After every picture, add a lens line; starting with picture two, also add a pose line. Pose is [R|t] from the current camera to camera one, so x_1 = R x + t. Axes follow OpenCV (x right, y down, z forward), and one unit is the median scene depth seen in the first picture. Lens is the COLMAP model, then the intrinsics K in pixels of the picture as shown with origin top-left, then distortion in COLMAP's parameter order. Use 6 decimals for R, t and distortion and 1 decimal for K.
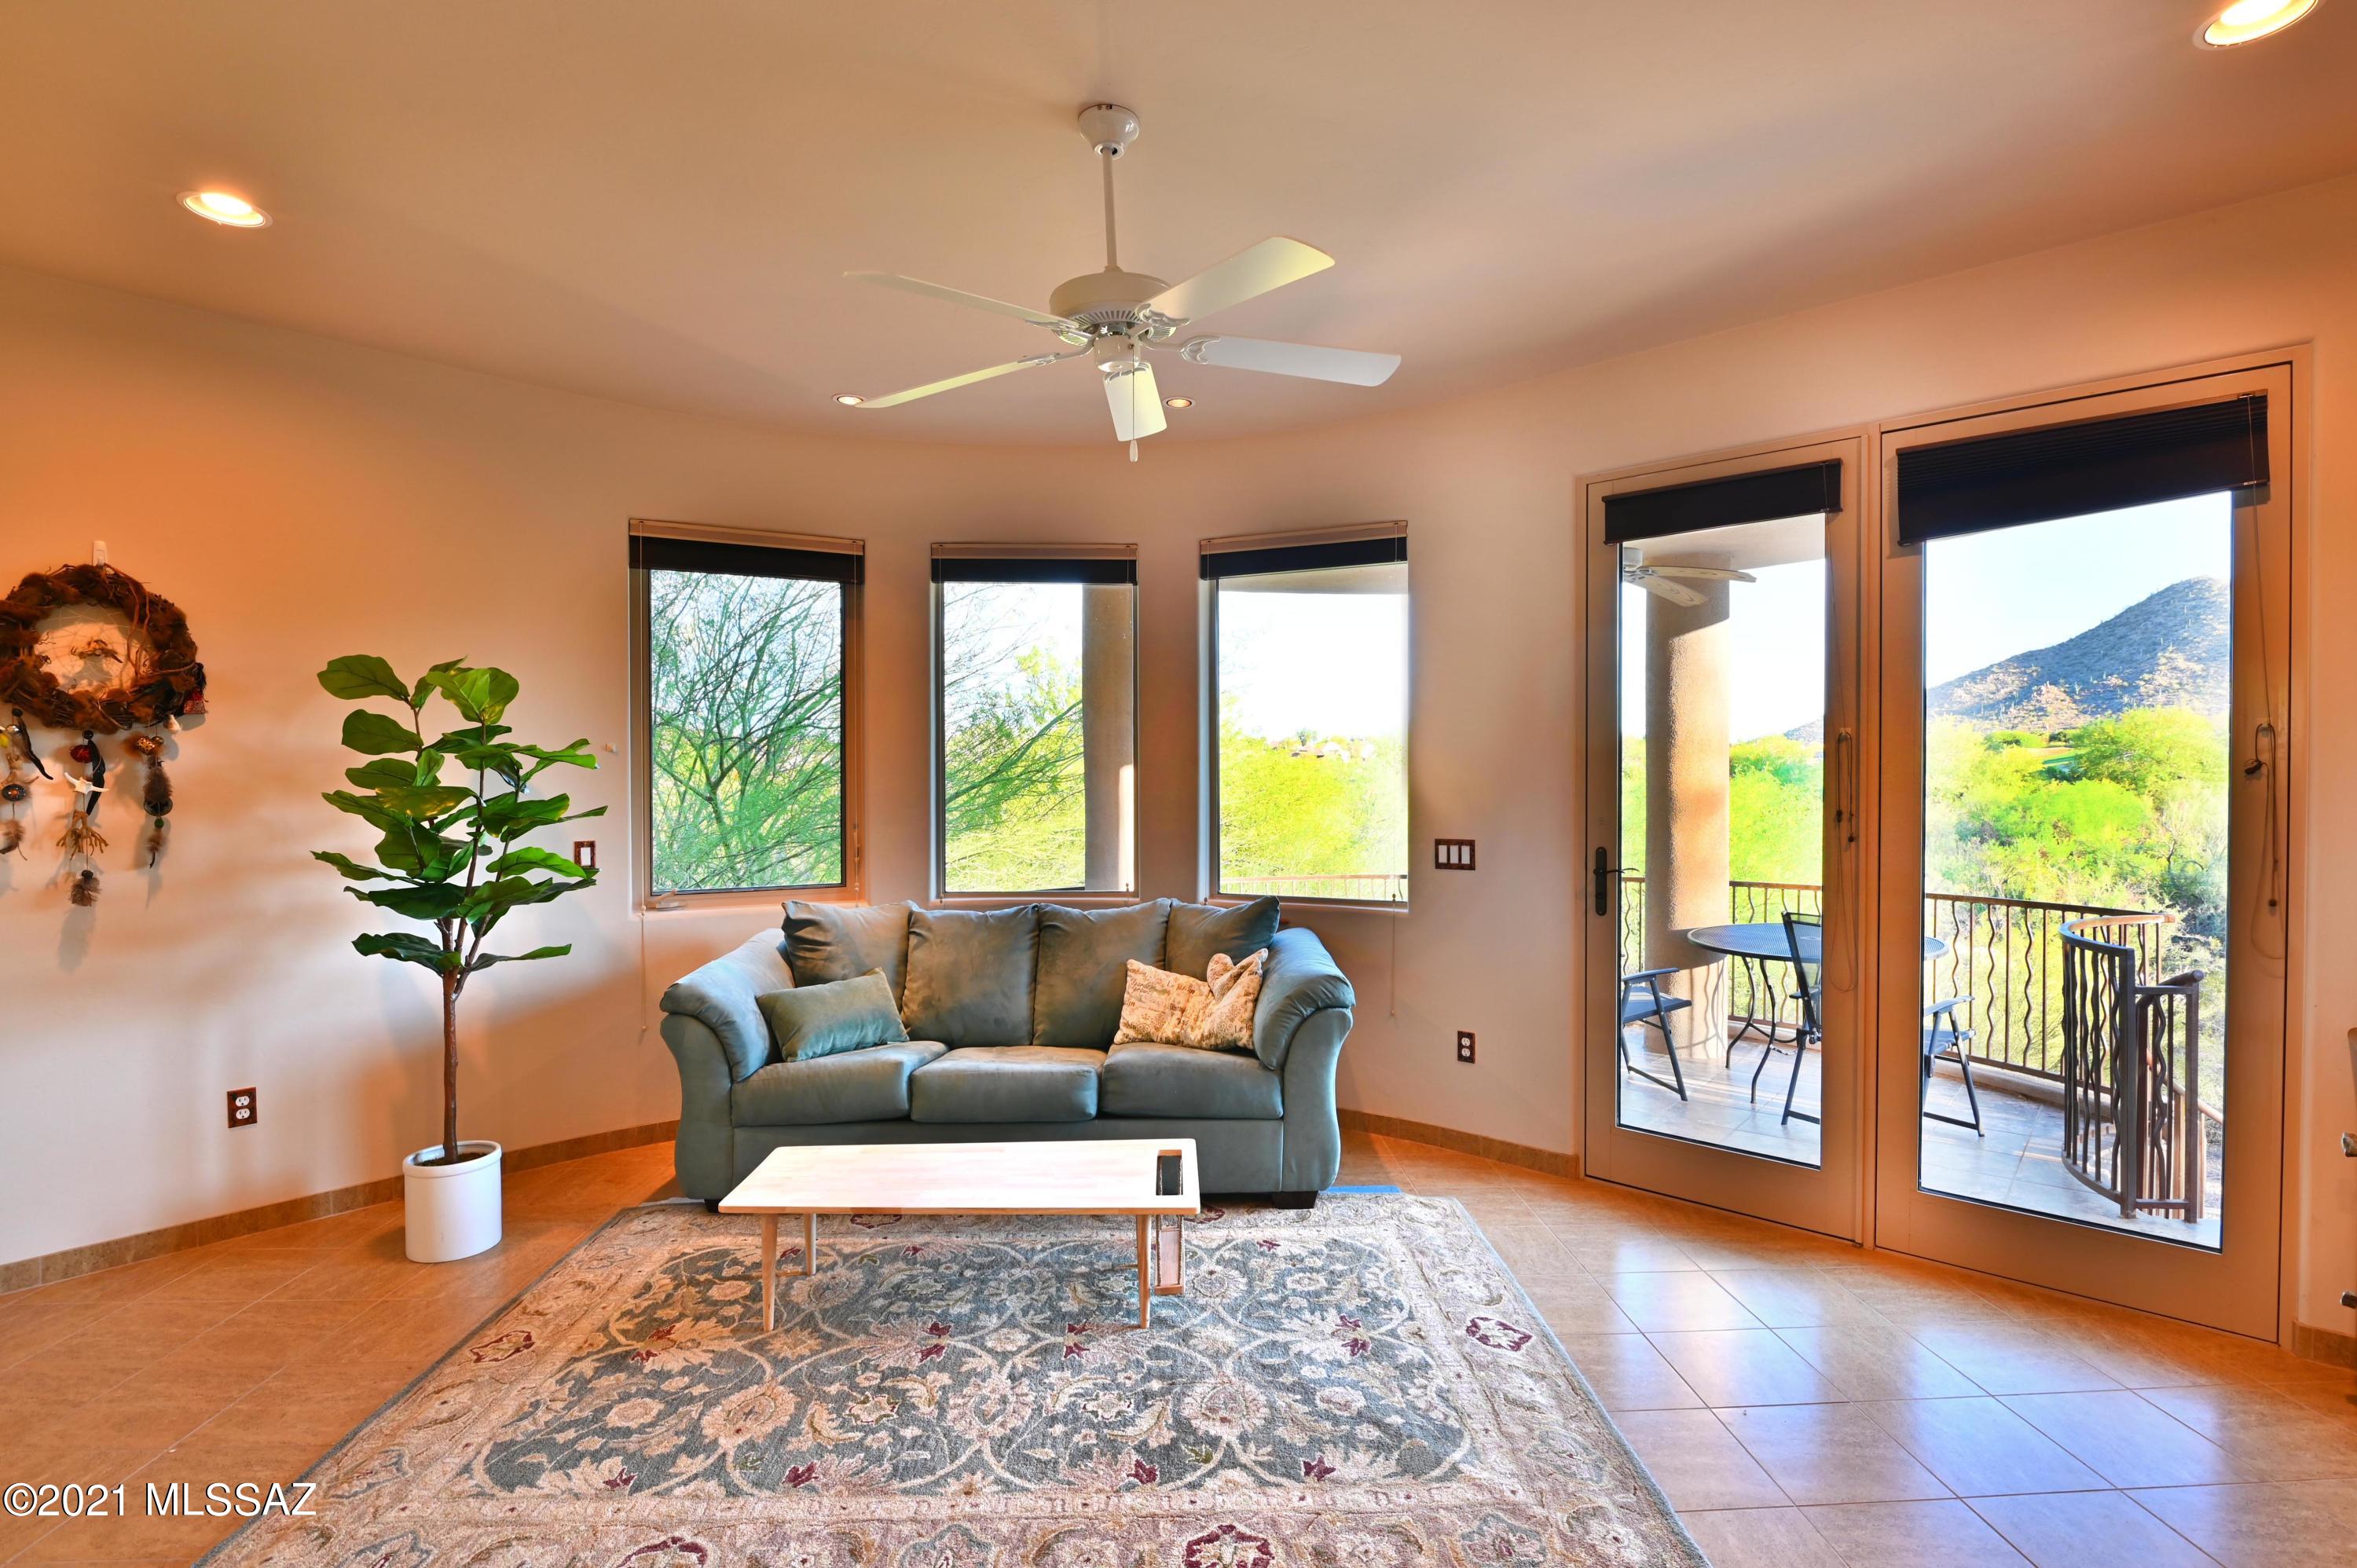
lens RADIAL K [[1085.4, 0, 1159.8], [0, 1085.4, 779.5], [0, 0, 1]] dist [-0.001729, -0.000093]
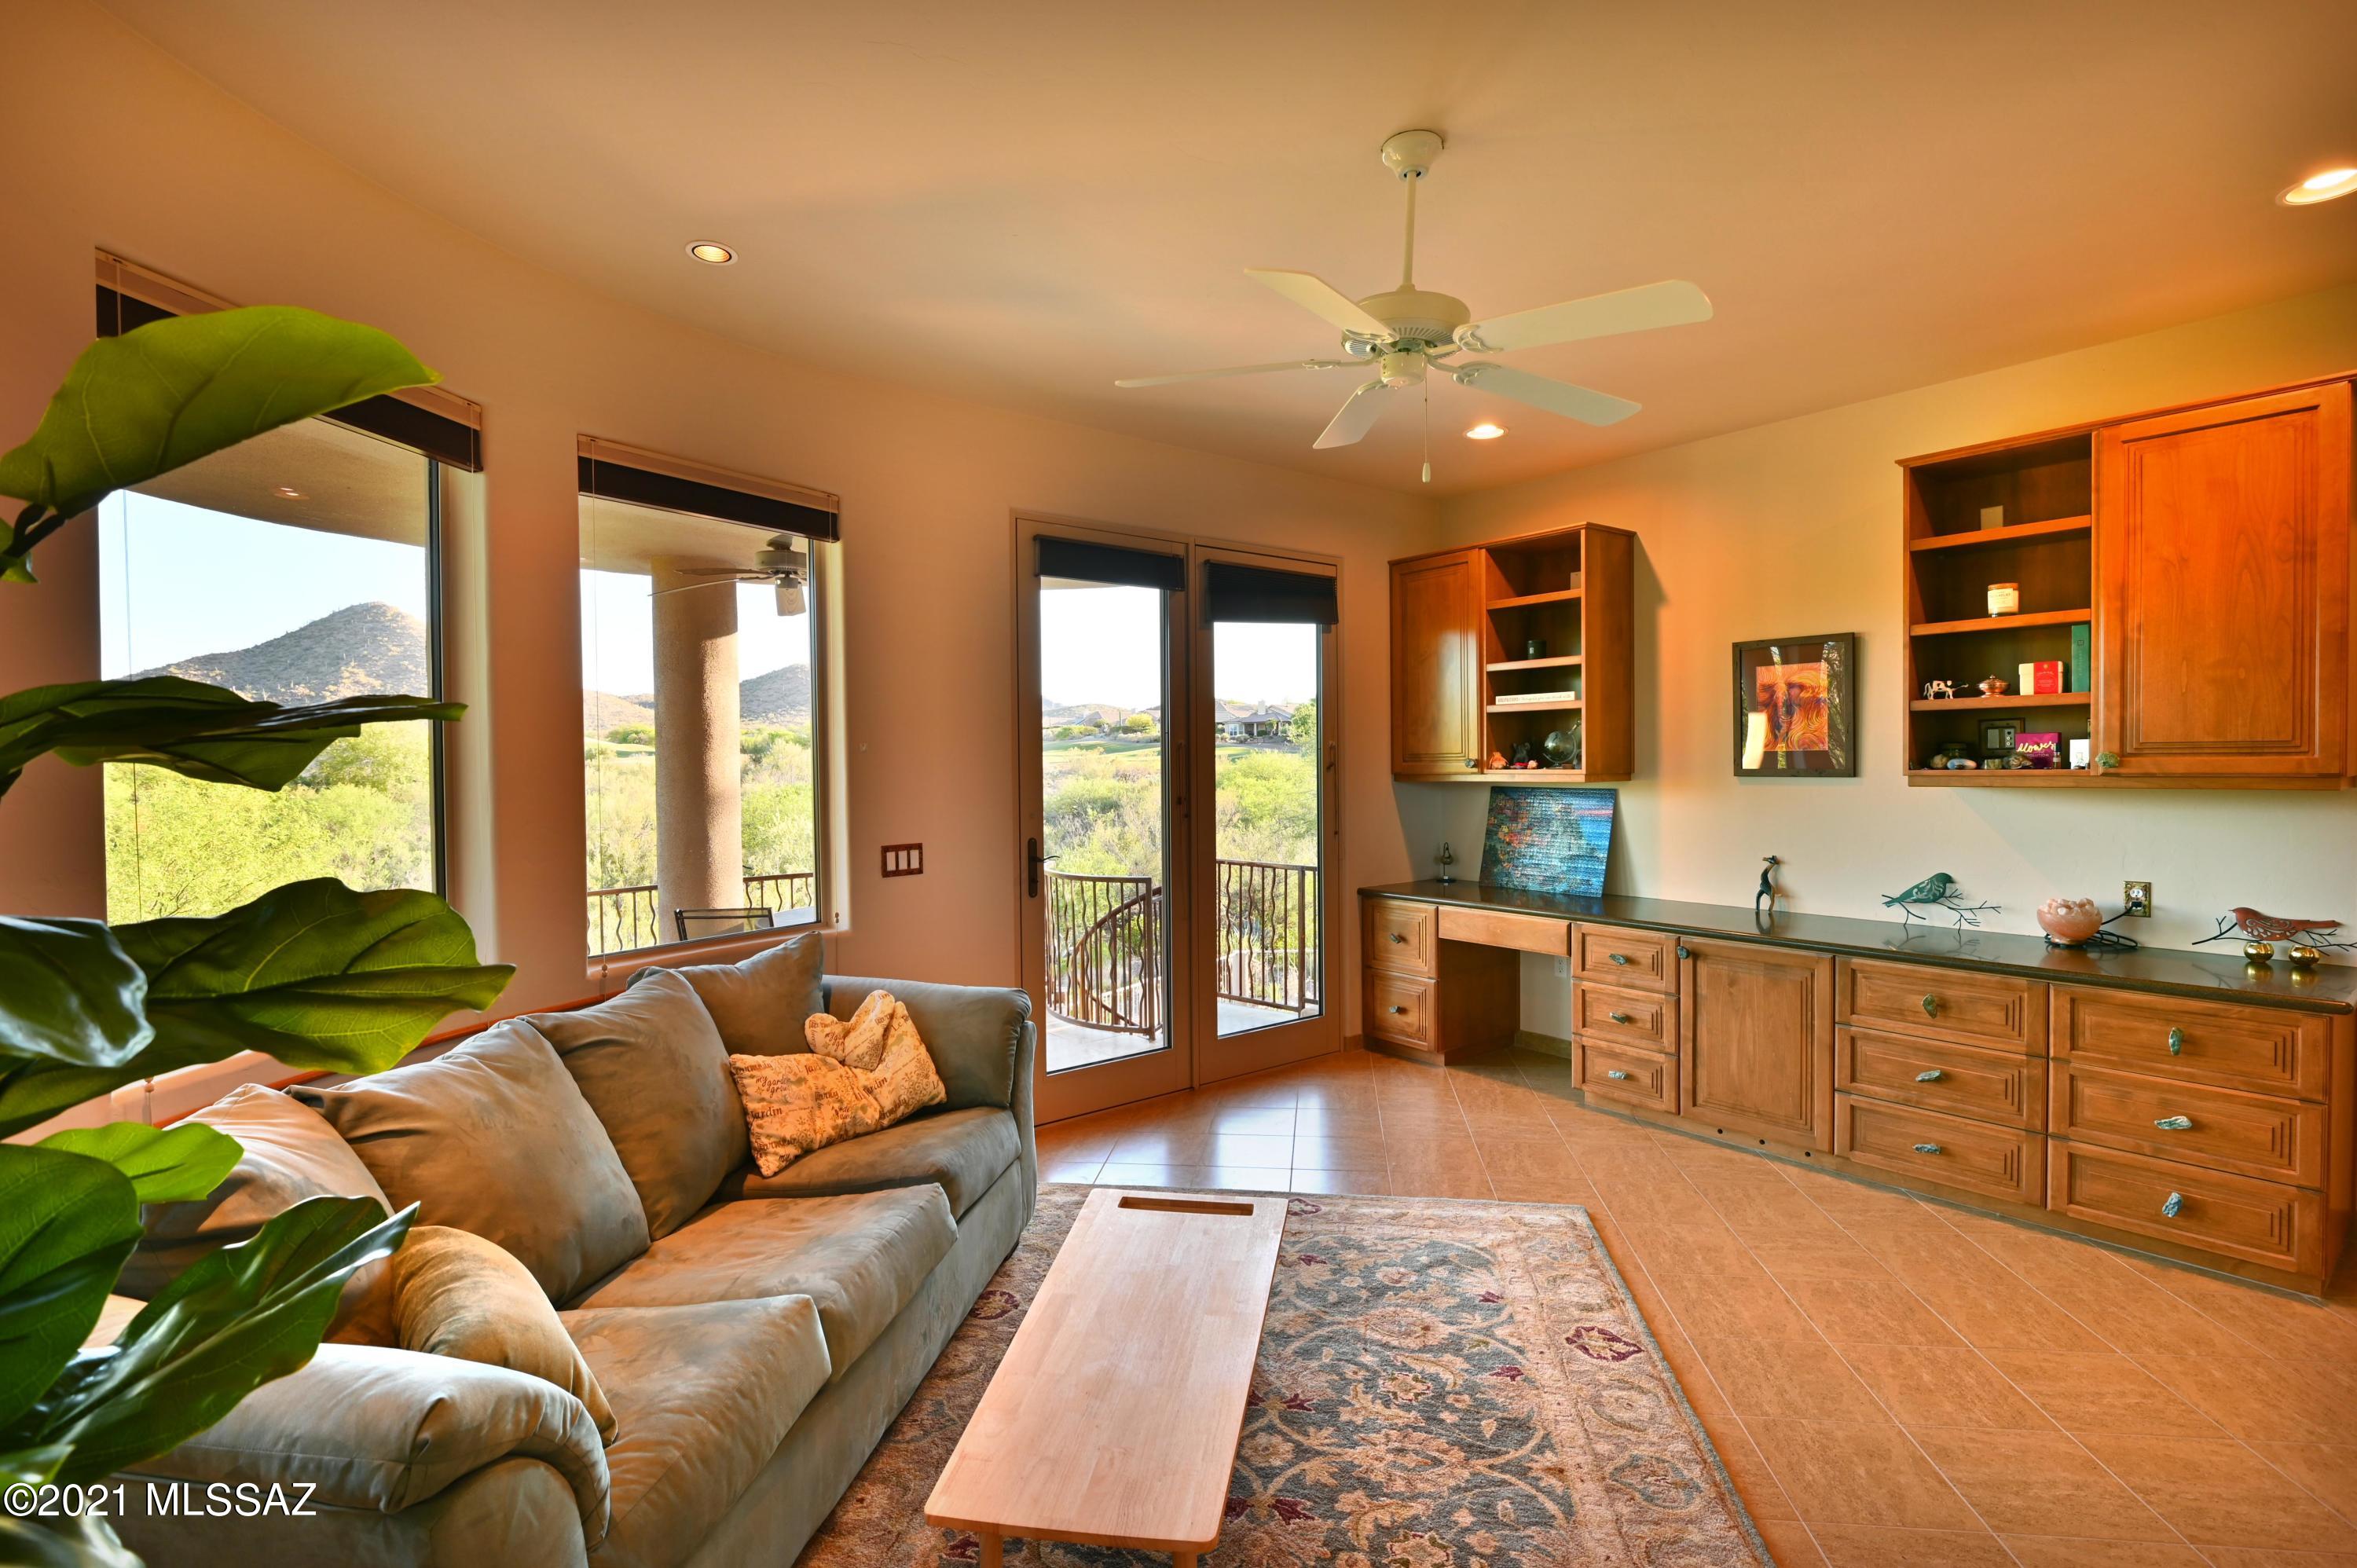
lens RADIAL K [[1085.4, 0, 1160.8], [0, 1085.4, 777.2], [0, 0, 1]] dist [-0.001729, -0.000093]
pose [[0.171789, -0.012959, 0.985048, -0.645354], [0.020367, 0.999746, 0.009600, -0.009447], [-0.984923, 0.018413, 0.172010, 0.613150]]
